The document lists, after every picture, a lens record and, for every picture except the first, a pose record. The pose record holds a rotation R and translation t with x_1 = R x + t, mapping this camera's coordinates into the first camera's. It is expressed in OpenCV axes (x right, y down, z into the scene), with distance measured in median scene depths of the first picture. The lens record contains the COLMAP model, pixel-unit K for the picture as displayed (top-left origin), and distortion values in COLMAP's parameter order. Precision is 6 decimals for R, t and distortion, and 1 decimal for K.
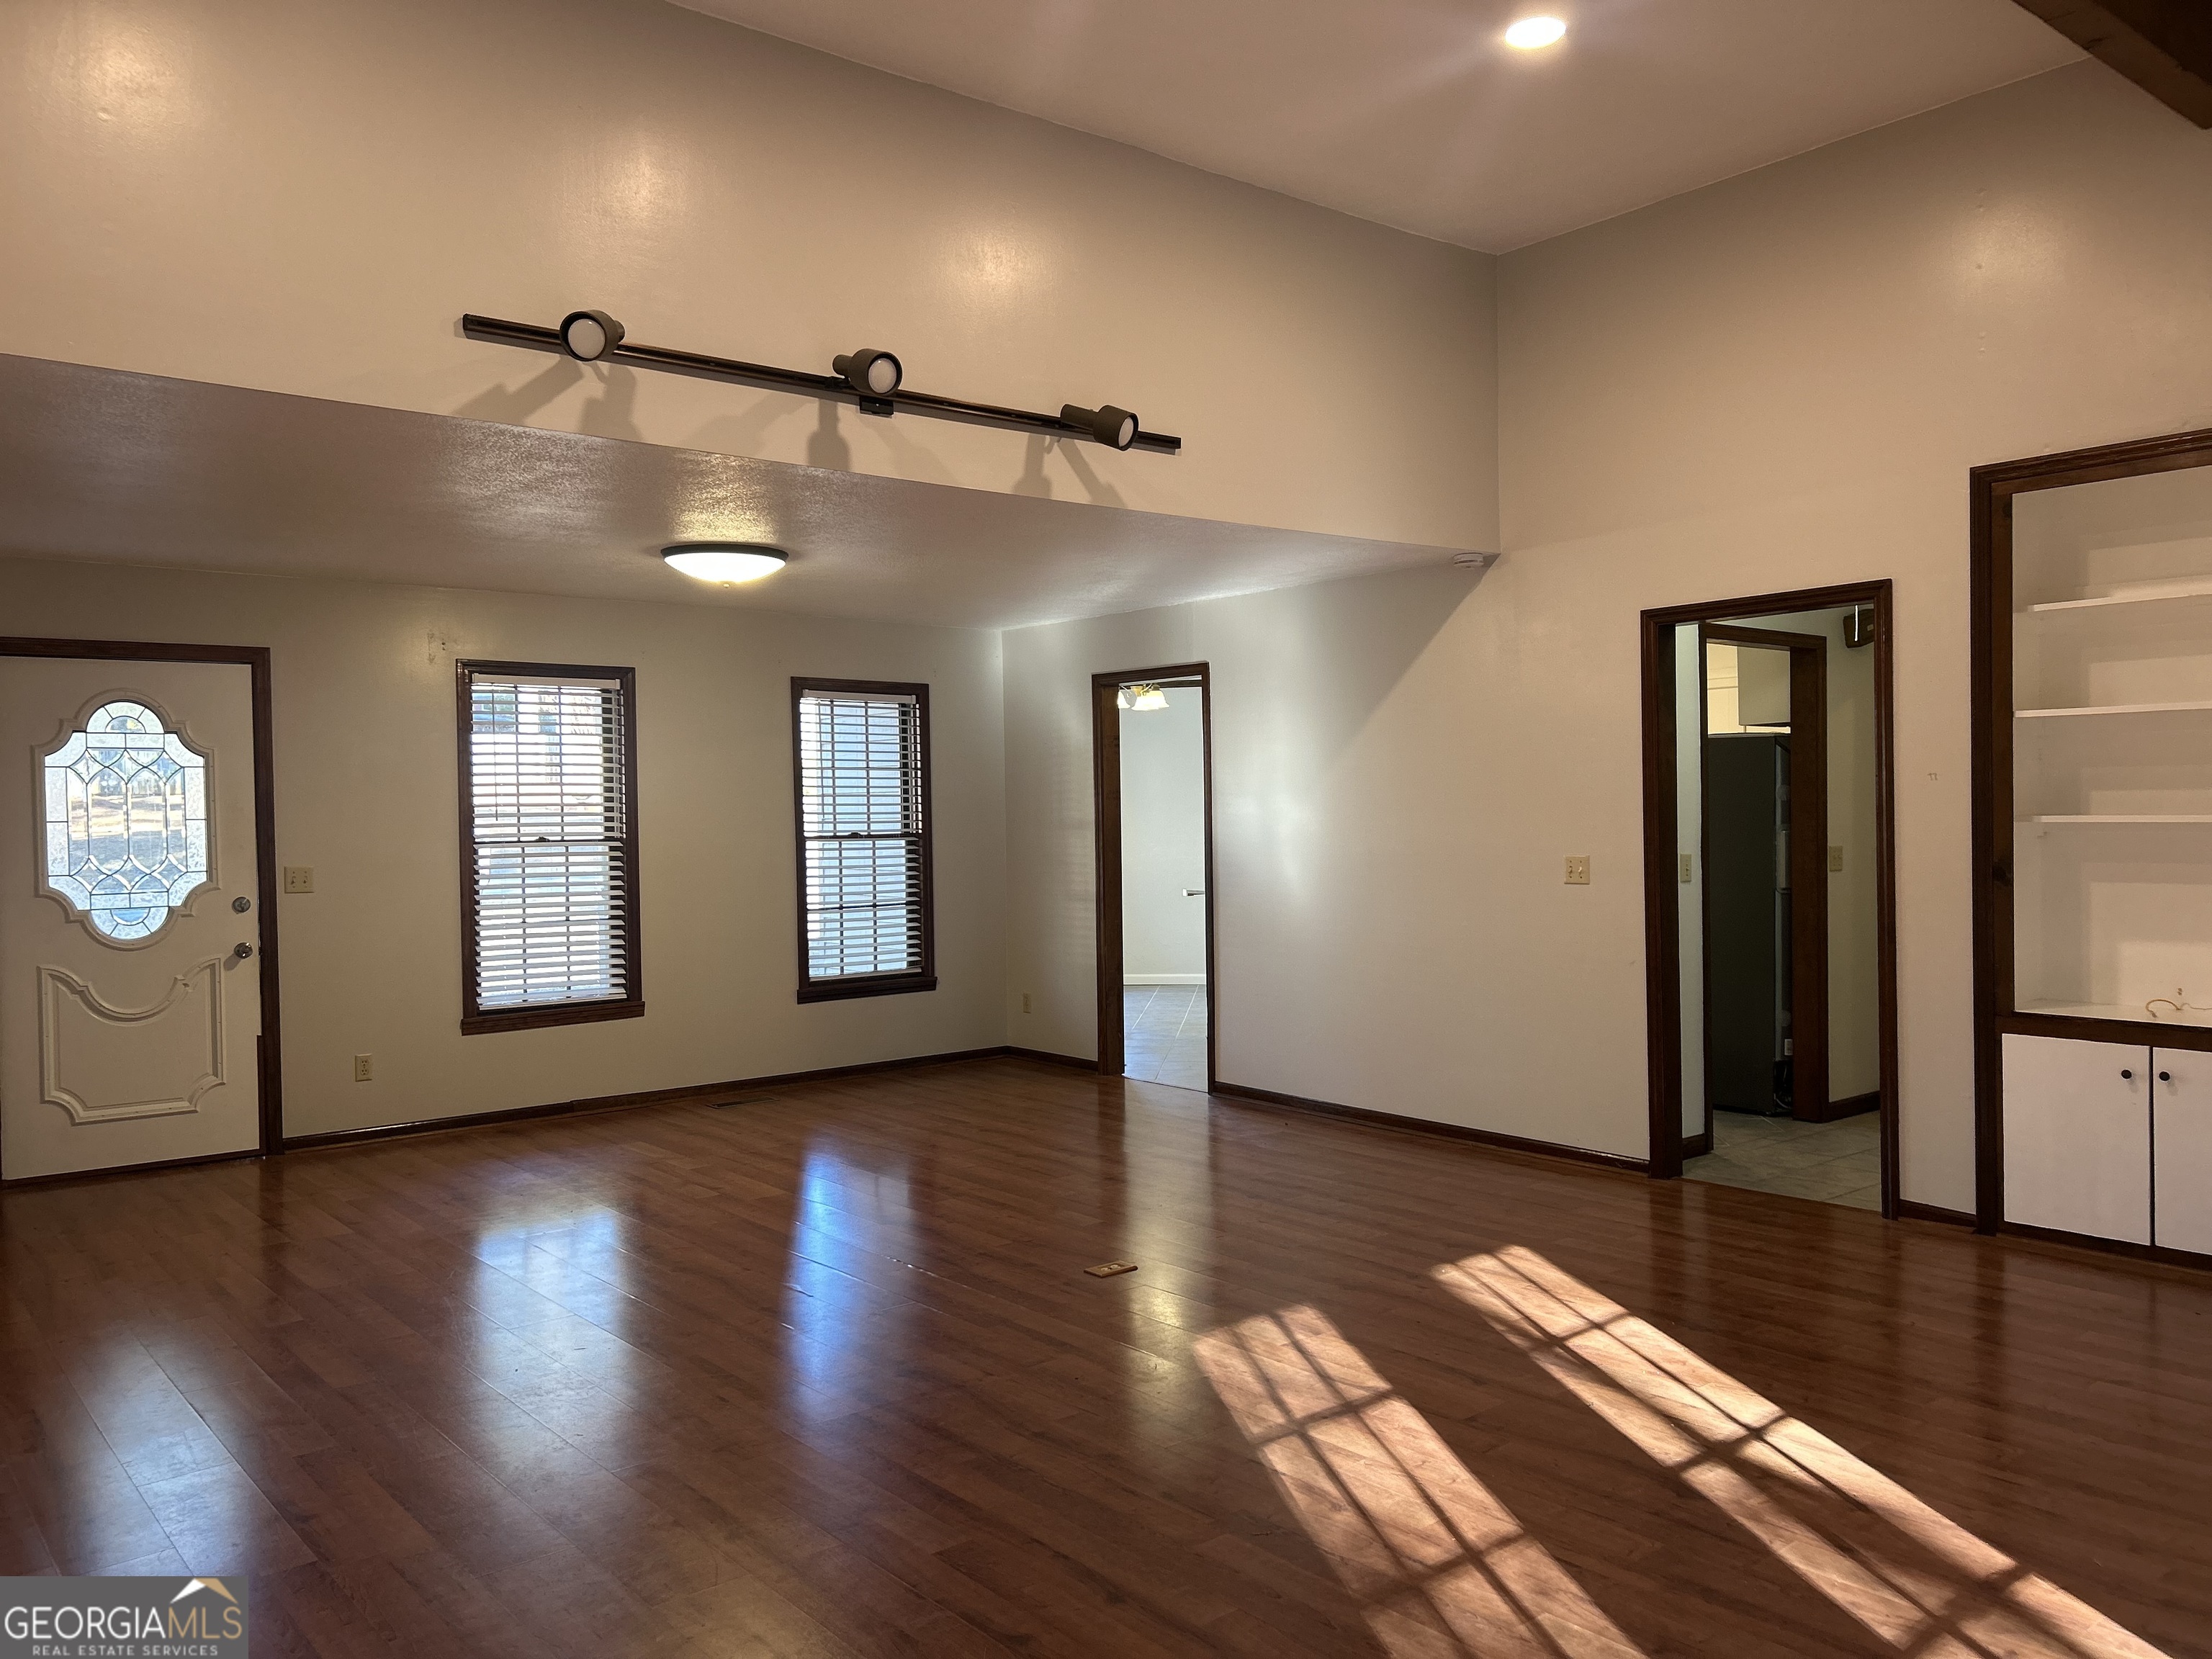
lens RADIAL K [[1657.7, 0, 1098.0], [0, 1657.7, 840.6], [0, 0, 1]] dist [0.063369, -0.061582]
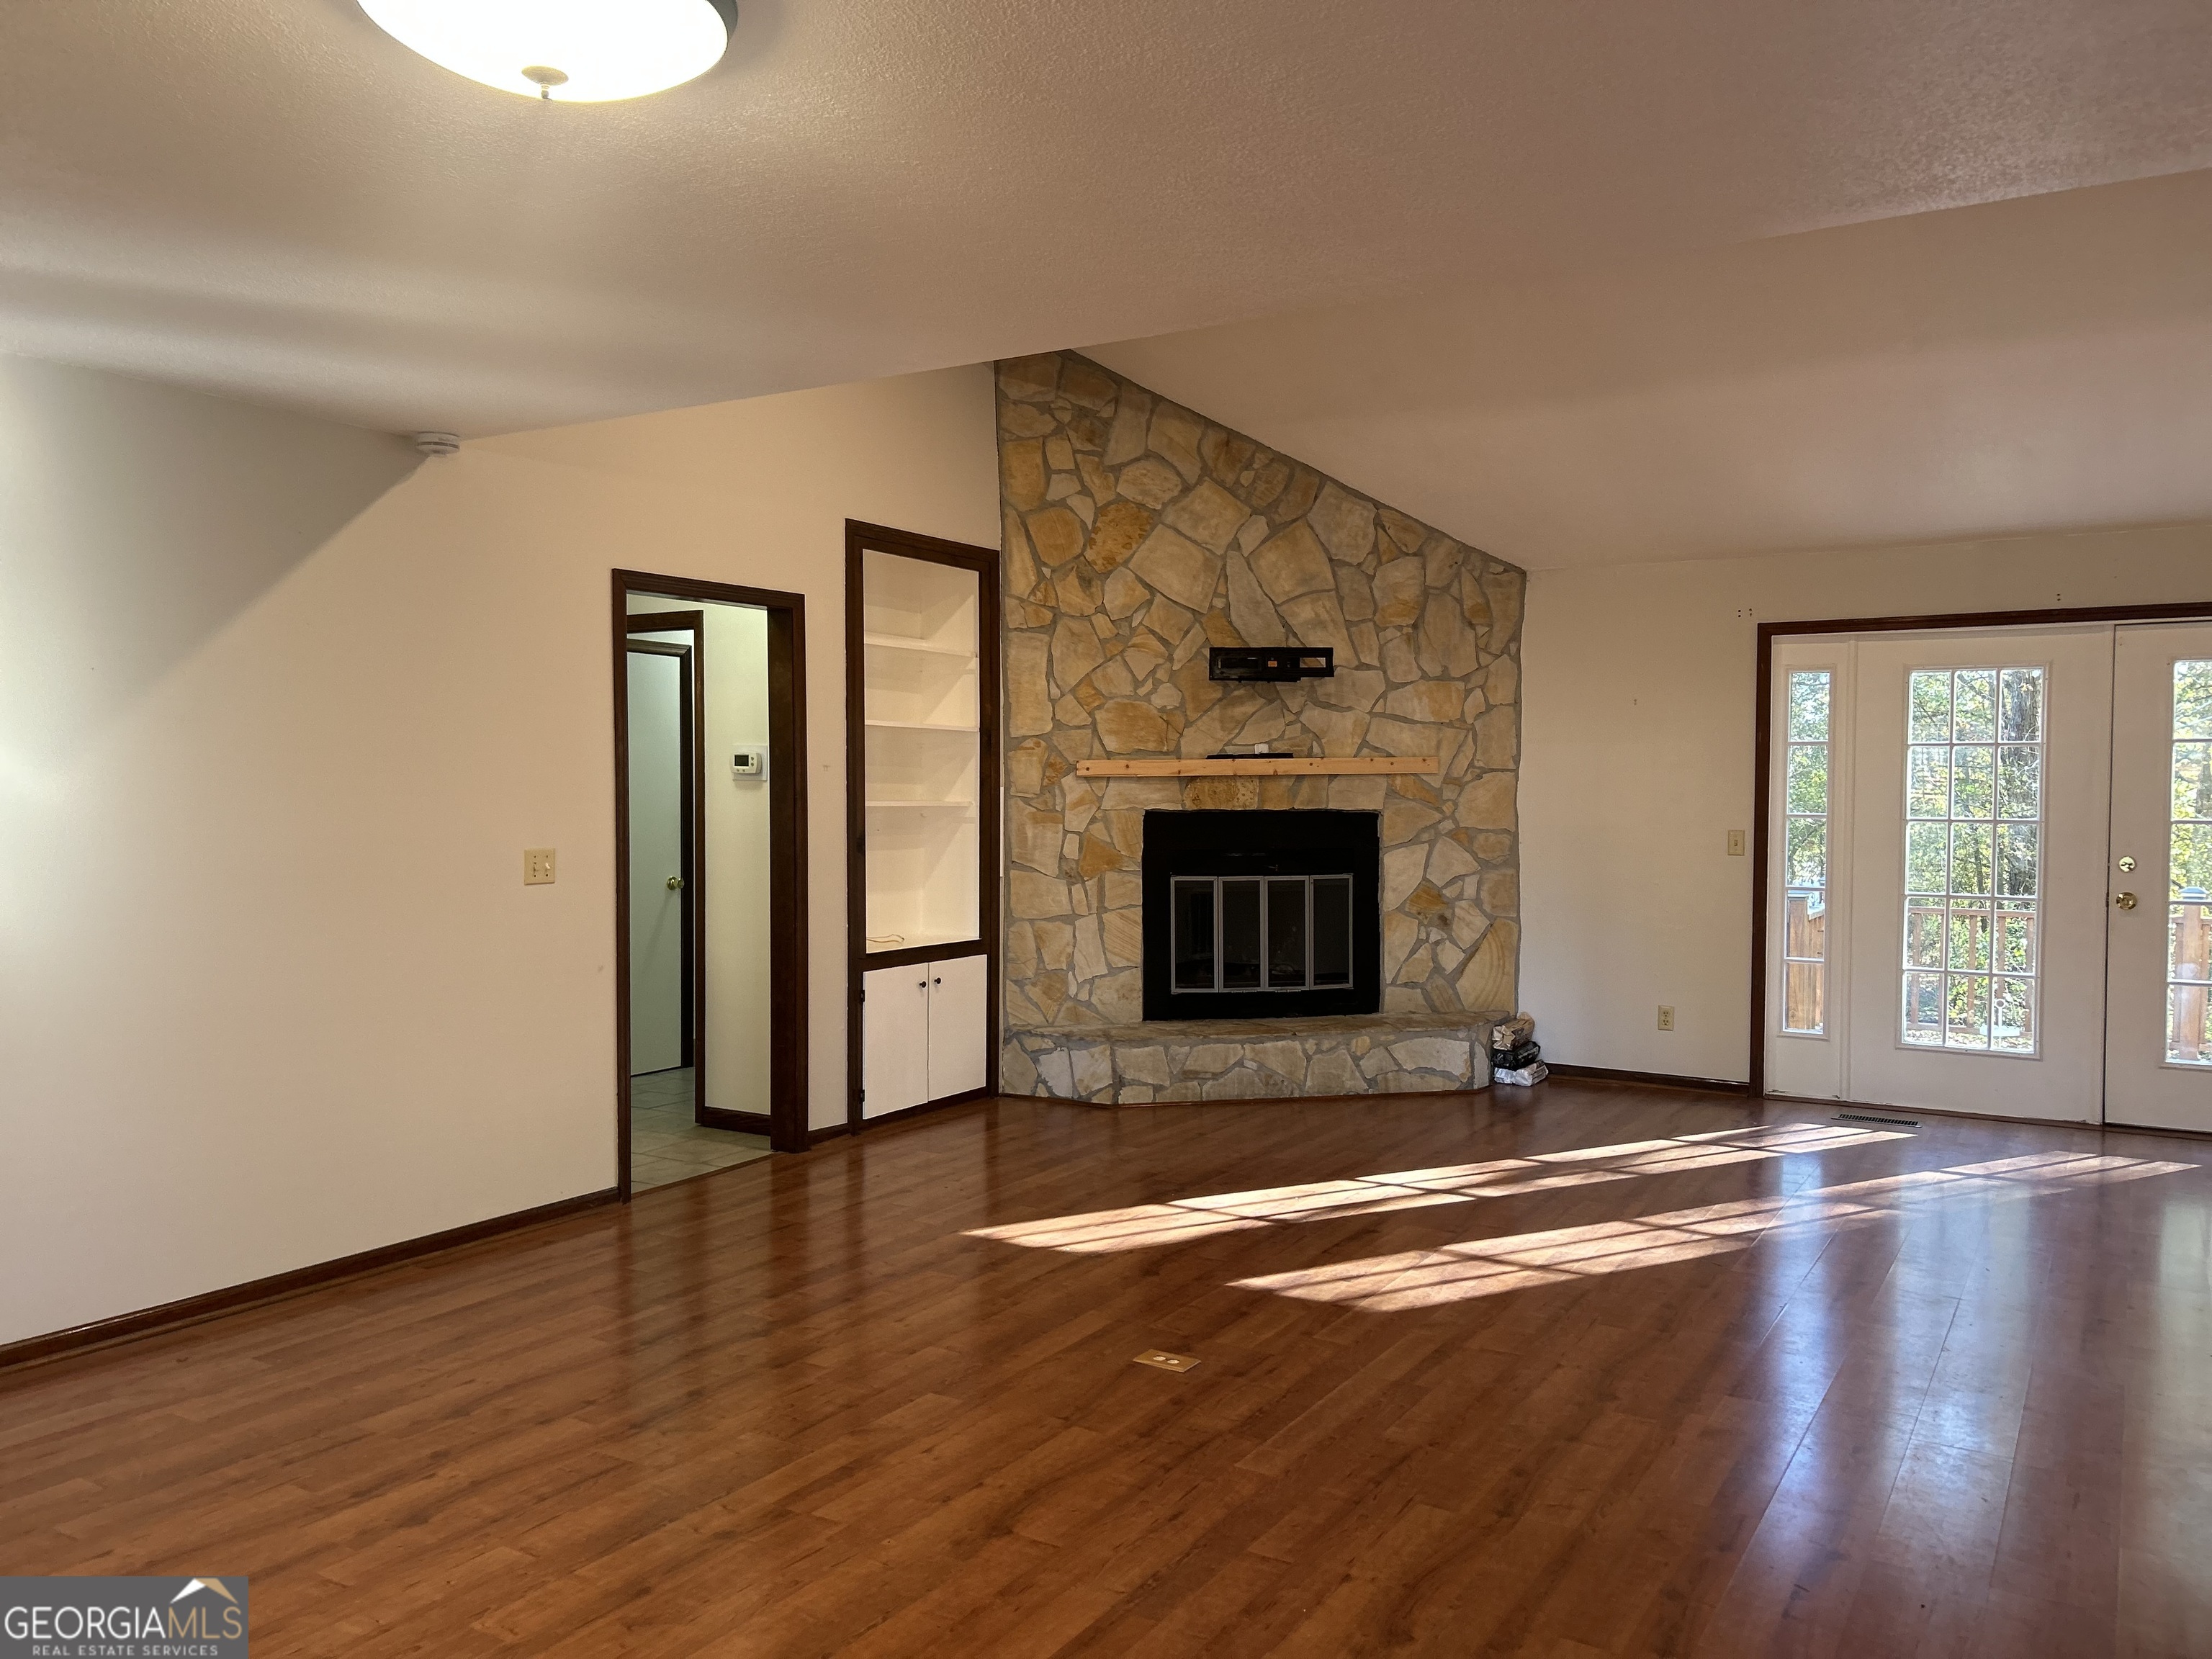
lens RADIAL K [[1657.7, 0, 1115.6], [0, 1657.7, 847.0], [0, 0, 1]] dist [0.063369, -0.061582]
pose [[-0.324879, -0.021306, 0.945516, -0.576321], [0.018929, 0.999399, 0.029024, -0.010324], [-0.945566, 0.027327, -0.324280, 0.997834]]
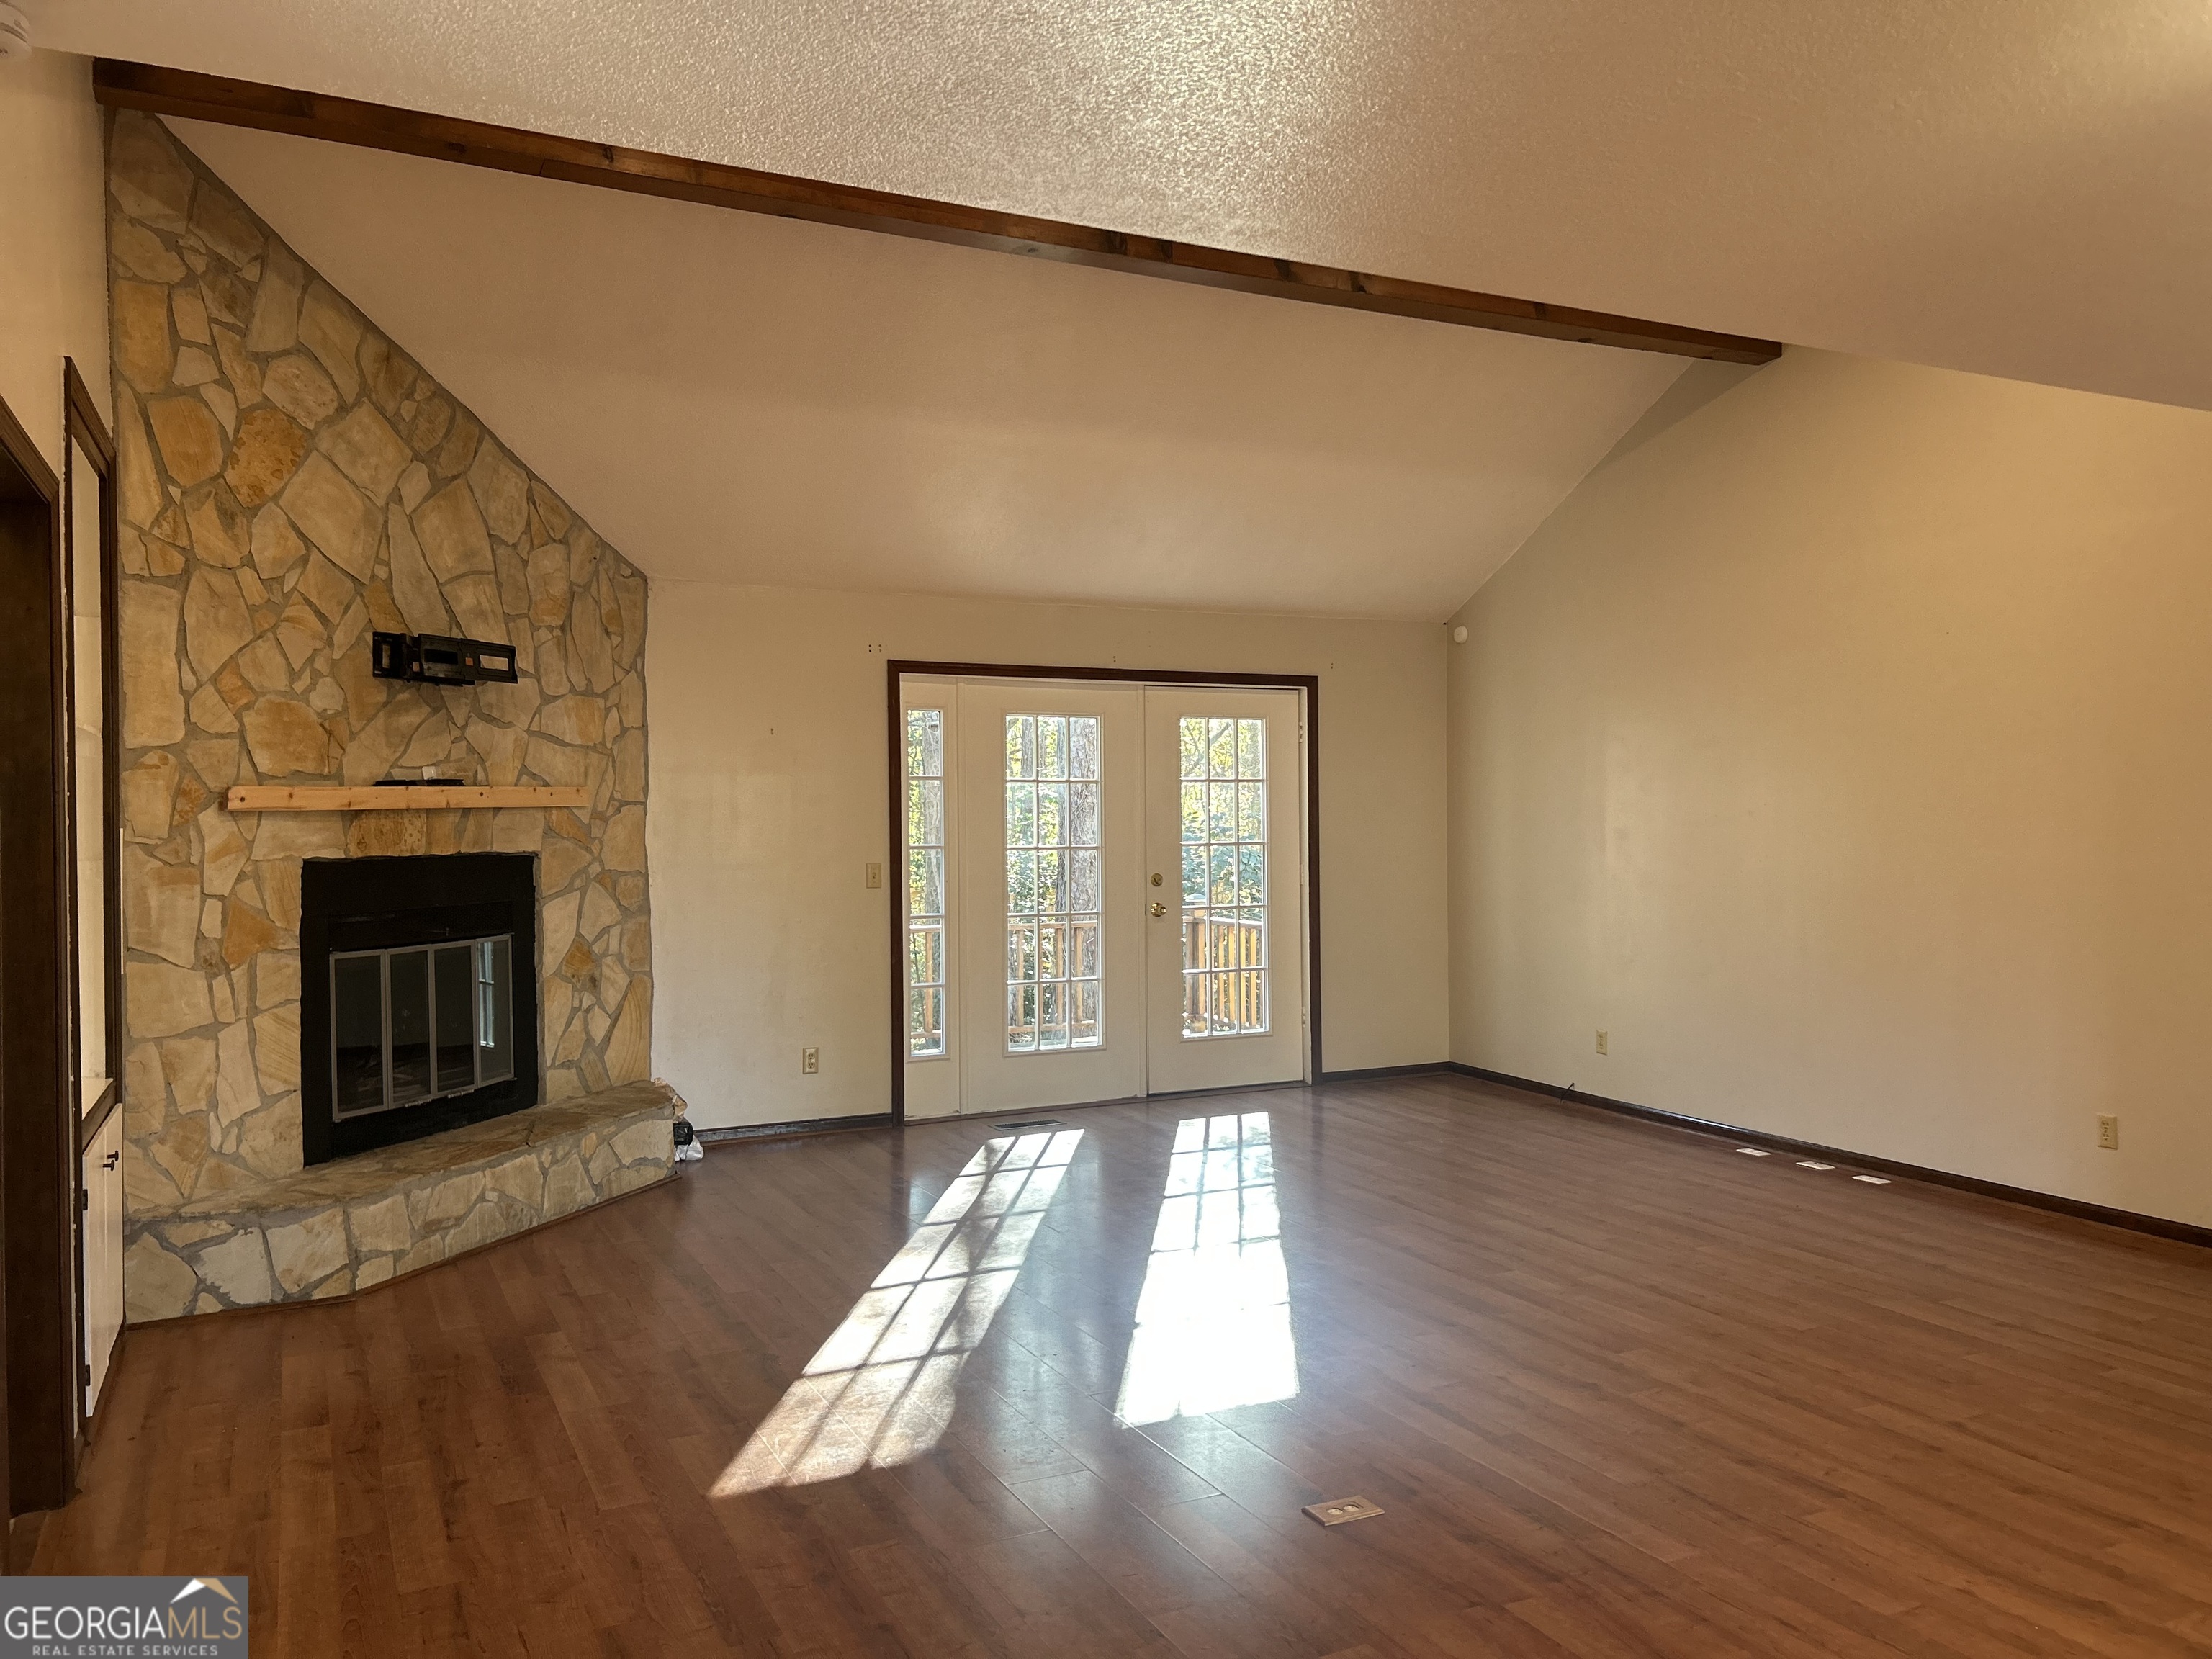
lens RADIAL K [[1657.7, 0, 1123.0], [0, 1657.7, 811.5], [0, 0, 1]] dist [0.063369, -0.061582]
pose [[-0.974845, 0.021606, 0.221835, -0.047730], [0.024672, 0.999634, 0.011056, -0.024397], [-0.221515, 0.016251, -0.975021, 1.302289]]
